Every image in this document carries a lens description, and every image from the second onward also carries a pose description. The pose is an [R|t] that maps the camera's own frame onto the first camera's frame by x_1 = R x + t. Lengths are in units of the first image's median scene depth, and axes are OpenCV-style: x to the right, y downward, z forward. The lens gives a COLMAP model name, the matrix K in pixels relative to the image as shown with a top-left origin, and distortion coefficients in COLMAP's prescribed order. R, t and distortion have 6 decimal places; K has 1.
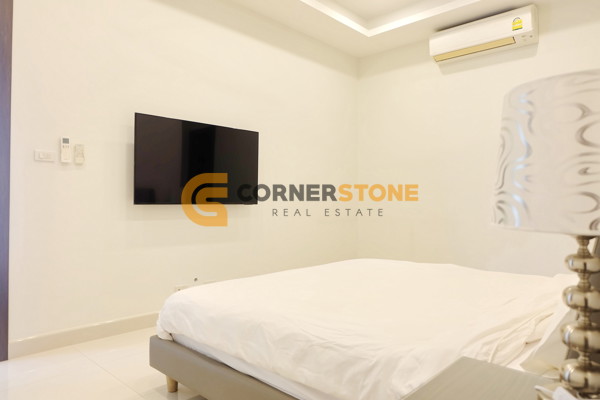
lens RADIAL K [[413.2, 0, 300.1], [0, 413.2, 199.5], [0, 0, 1]] dist [-0.001091, 0.008598]
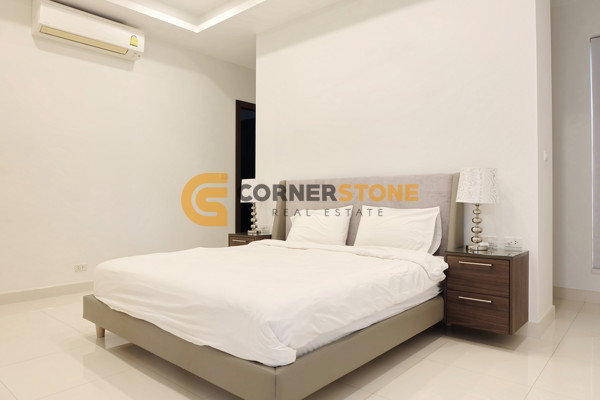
lens RADIAL K [[413.2, 0, 300.0], [0, 413.2, 199.8], [0, 0, 1]] dist [-0.001091, 0.008598]
pose [[-0.031850, -0.007349, 0.999466, -1.209868], [-0.002287, 0.999971, 0.007279, 0.015562], [-0.999490, -0.002054, -0.031866, 1.078093]]
